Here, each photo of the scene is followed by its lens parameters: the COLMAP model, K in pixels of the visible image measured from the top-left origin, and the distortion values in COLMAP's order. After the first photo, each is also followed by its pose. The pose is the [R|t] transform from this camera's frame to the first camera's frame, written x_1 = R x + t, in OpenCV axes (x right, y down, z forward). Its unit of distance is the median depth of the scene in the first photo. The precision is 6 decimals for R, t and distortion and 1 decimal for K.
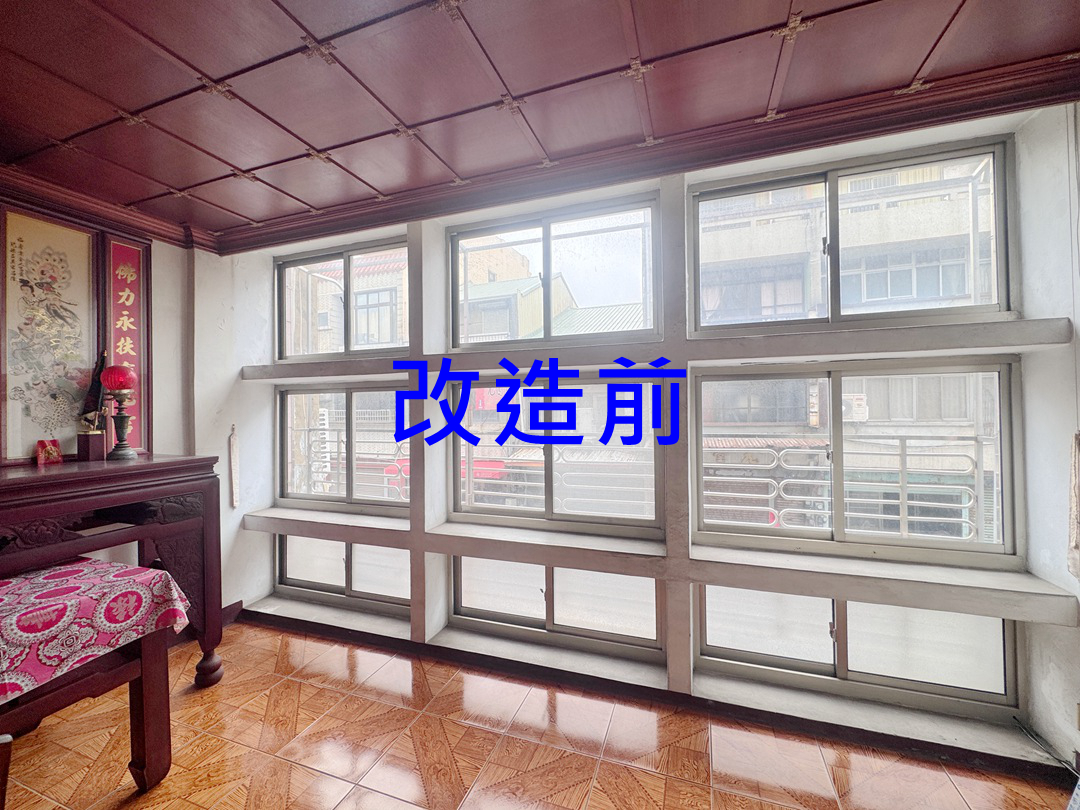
lens RADIAL K [[432.8, 0, 523.5], [0, 432.8, 408.0], [0, 0, 1]] dist [0.000813, -0.000163]
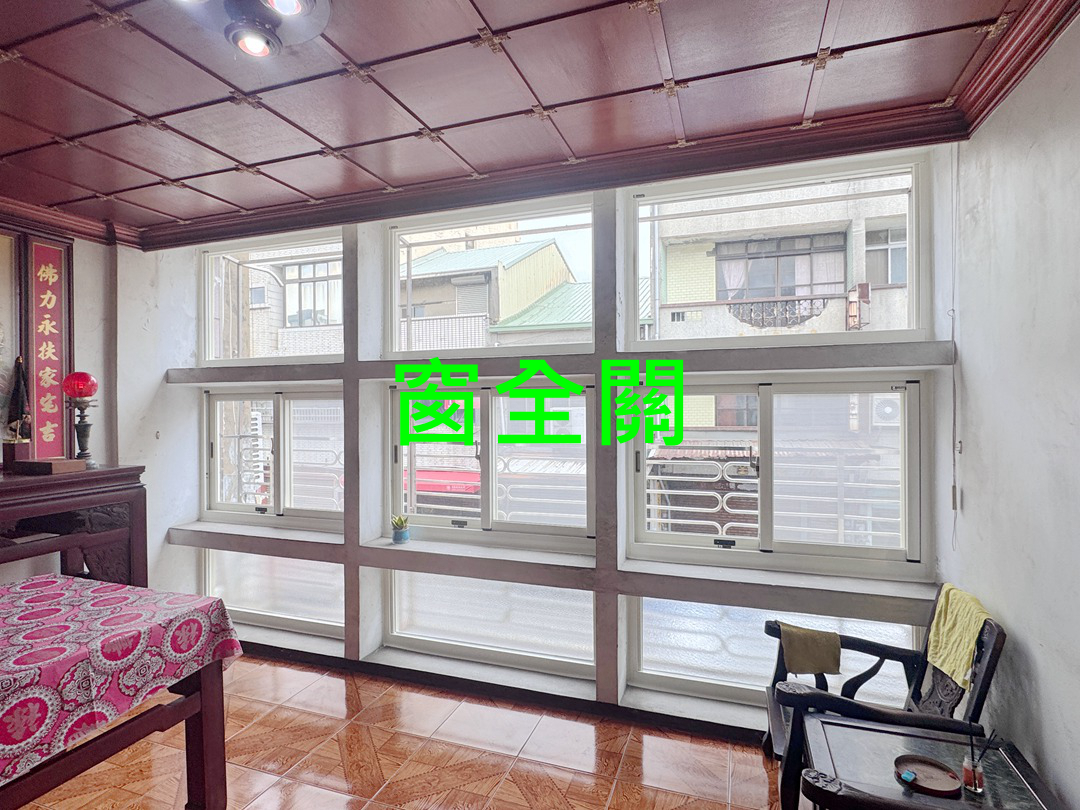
lens RADIAL K [[572.4, 0, 532.3], [0, 572.4, 406.6], [0, 0, 1]] dist [0.001203, -0.000229]
pose [[0.999948, 0.006154, 0.008176, 0.152519], [-0.006234, 0.999933, 0.009794, -0.038903], [-0.008115, -0.009844, 0.999919, -0.288250]]
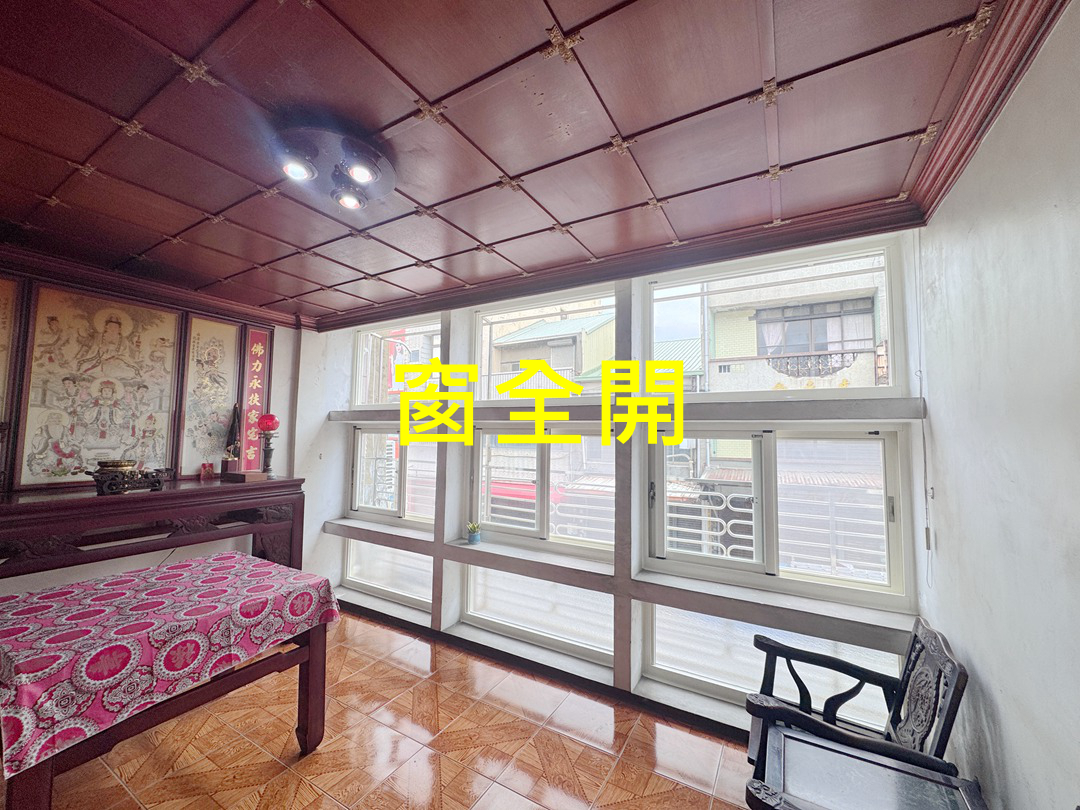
lens RADIAL K [[432.8, 0, 542.8], [0, 432.8, 403.7], [0, 0, 1]] dist [0.000813, -0.000163]
pose [[0.983744, 0.013980, -0.179030, 0.309585], [-0.024849, 0.997971, -0.058613, -0.068095], [0.177847, 0.062109, 0.982096, -0.268552]]
